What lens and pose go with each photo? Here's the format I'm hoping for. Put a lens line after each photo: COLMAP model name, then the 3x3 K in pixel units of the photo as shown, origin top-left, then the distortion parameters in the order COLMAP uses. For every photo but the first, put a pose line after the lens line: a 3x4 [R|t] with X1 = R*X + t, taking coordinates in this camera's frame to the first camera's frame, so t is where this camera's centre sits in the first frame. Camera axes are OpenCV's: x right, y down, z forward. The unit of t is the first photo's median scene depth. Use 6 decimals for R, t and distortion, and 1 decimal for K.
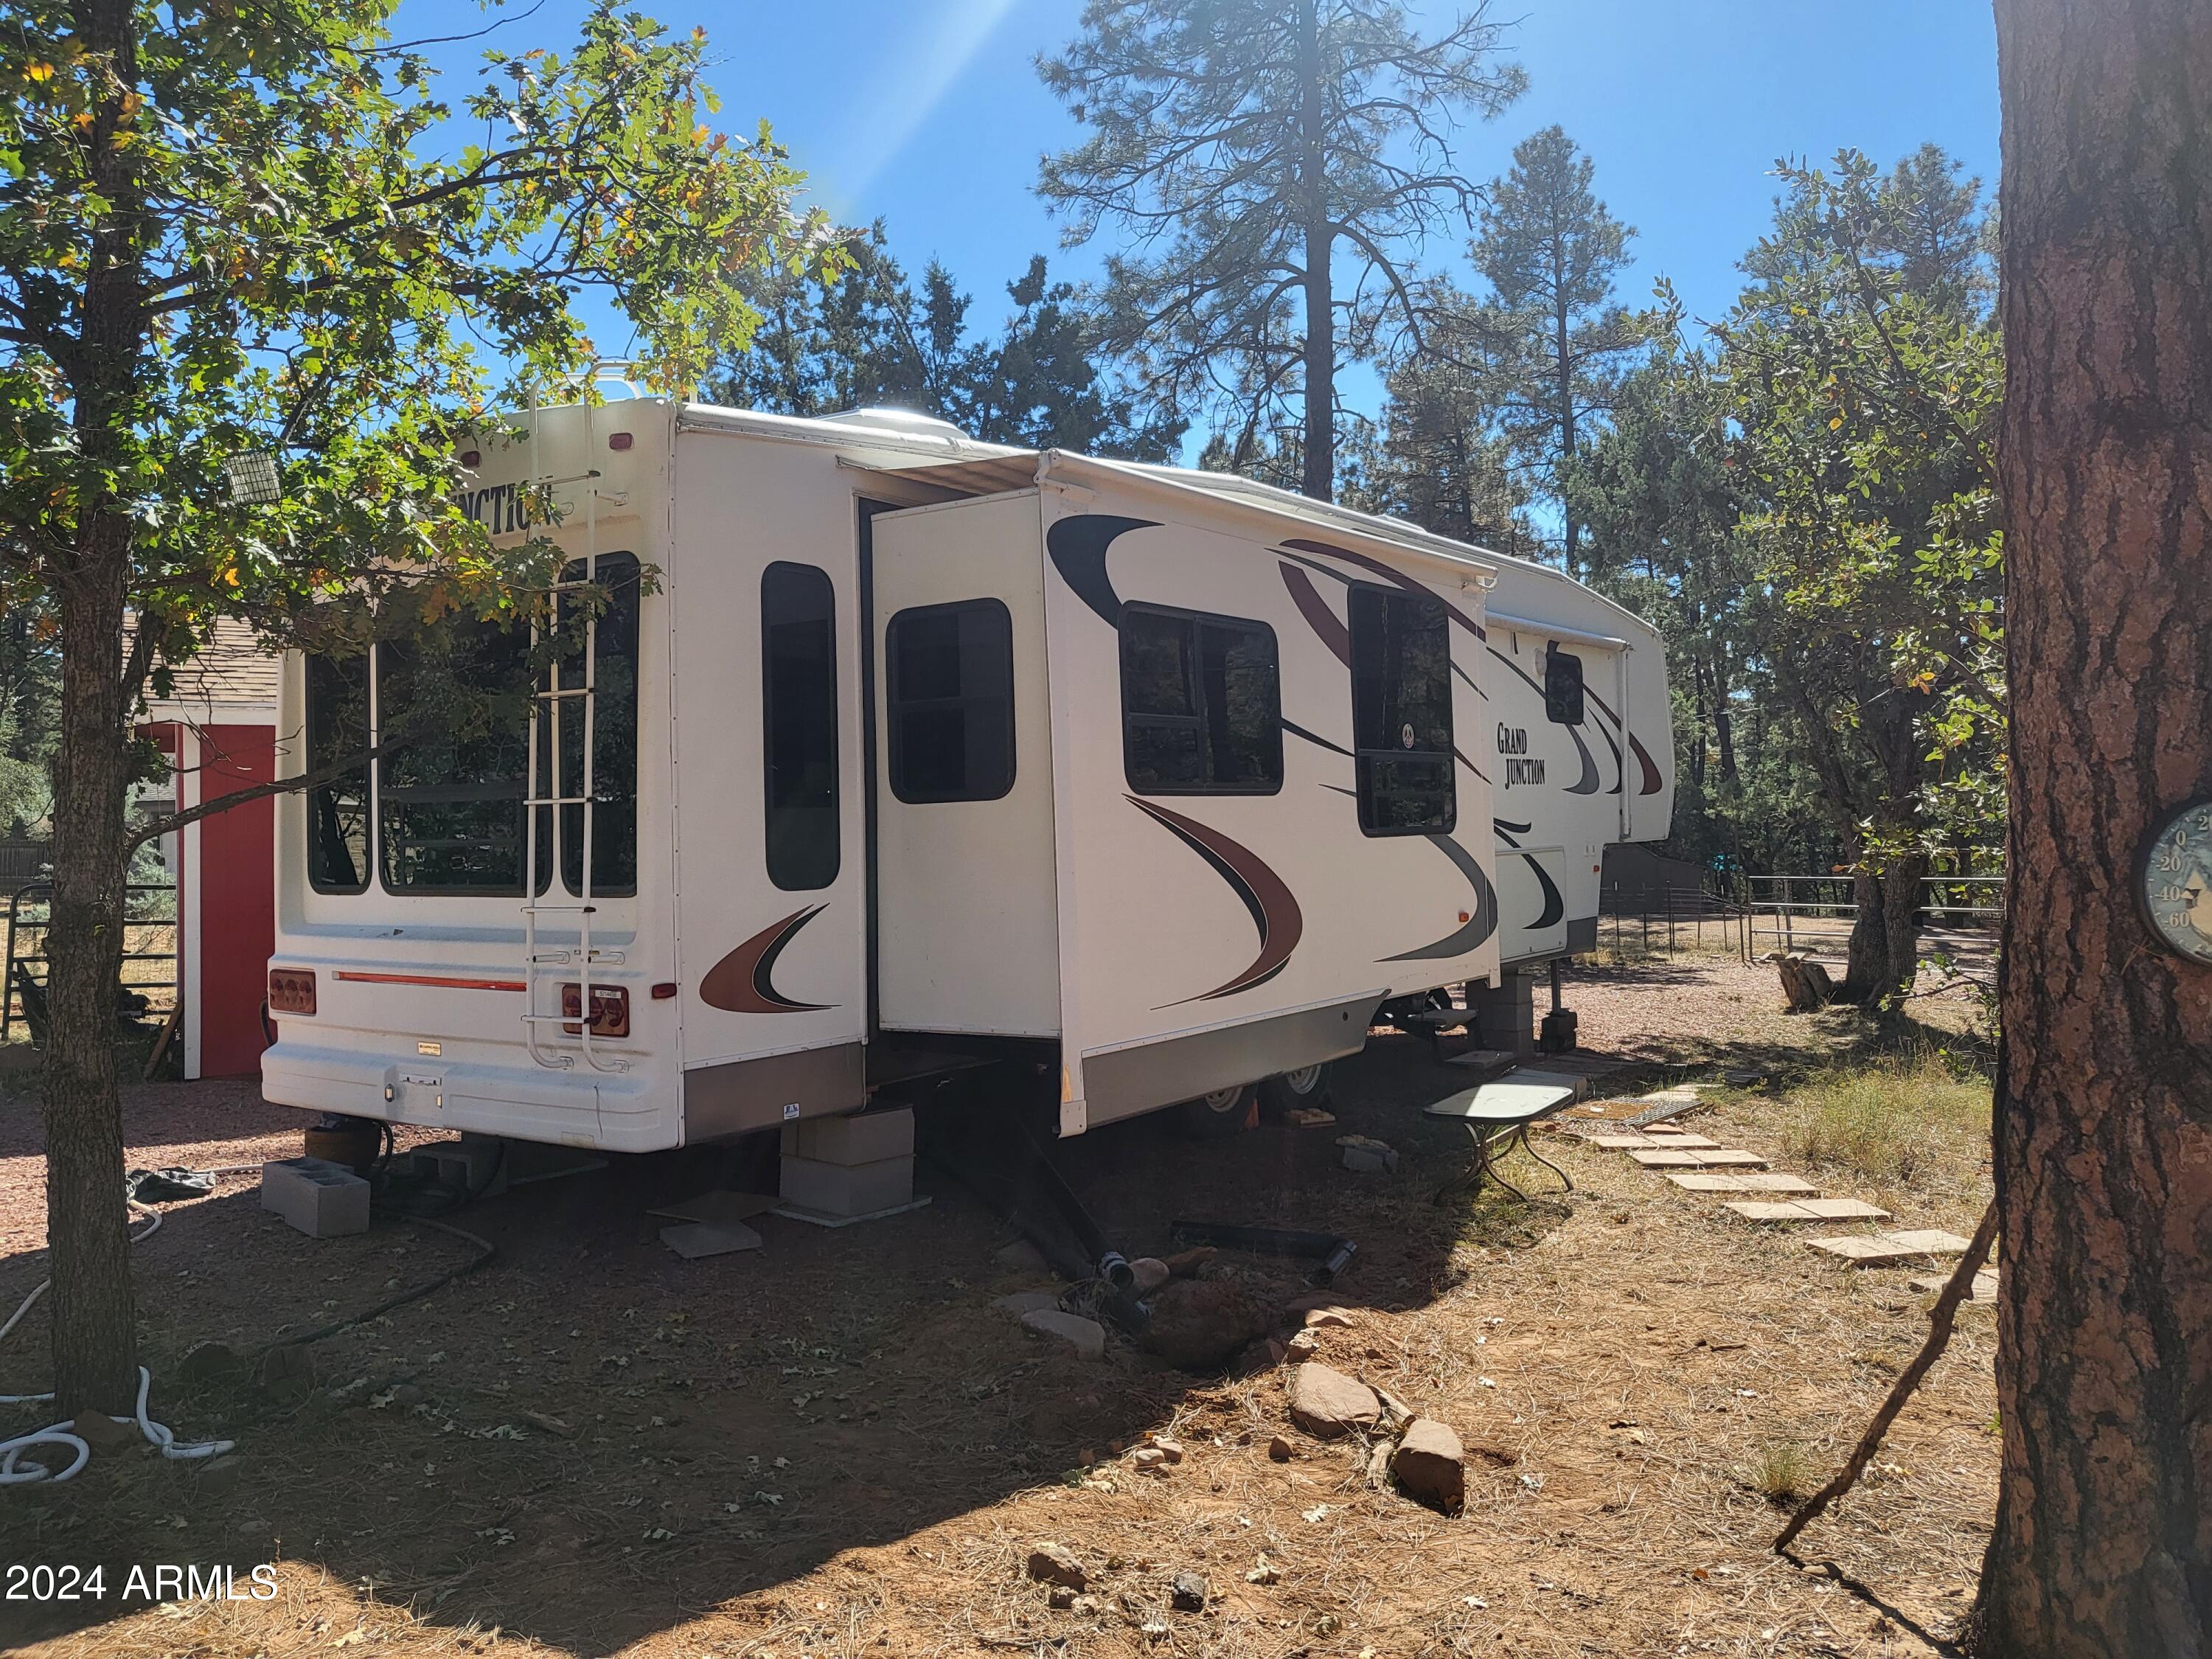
lens RADIAL K [[1711.1, 0, 1093.6], [0, 1711.1, 831.3], [0, 0, 1]] dist [-0.018815, 0.070010]
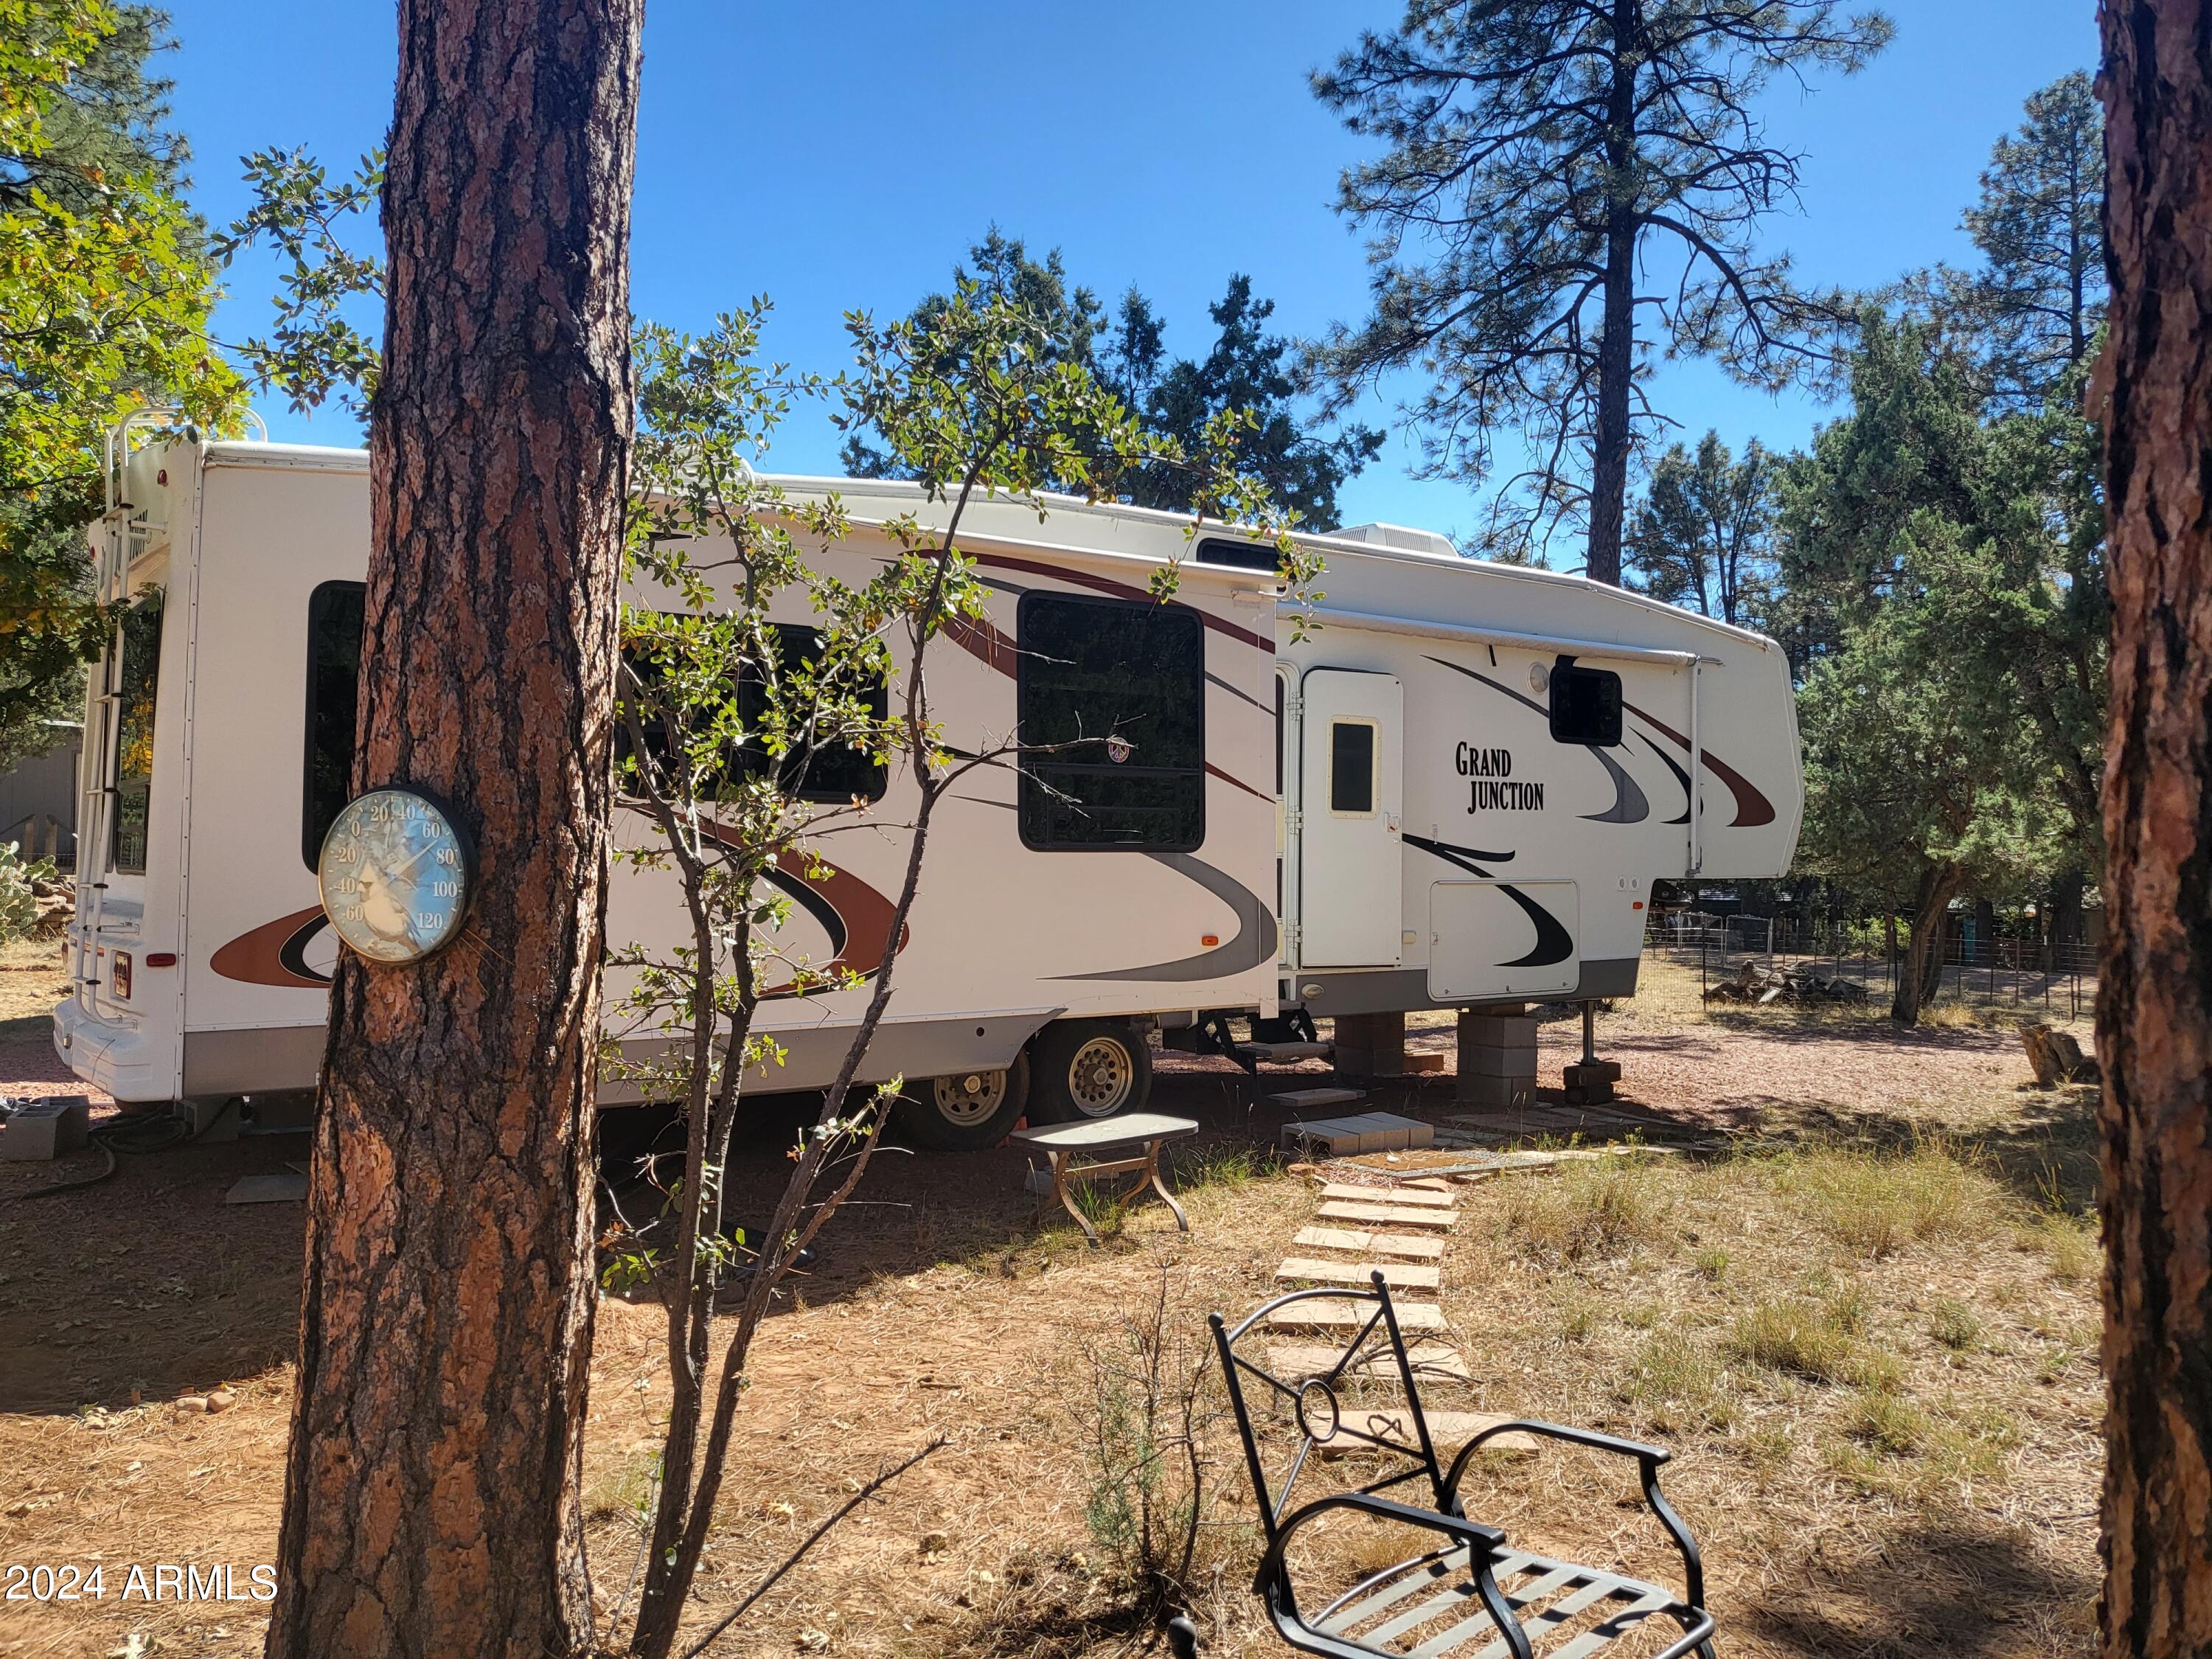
lens RADIAL K [[1711.1, 0, 1094.4], [0, 1711.1, 834.3], [0, 0, 1]] dist [-0.018815, 0.070010]
pose [[0.949905, 0.025511, -0.311495, 0.313272], [-0.029798, 0.999515, -0.009011, 0.000864], [0.311114, 0.017841, 0.950205, 0.050733]]
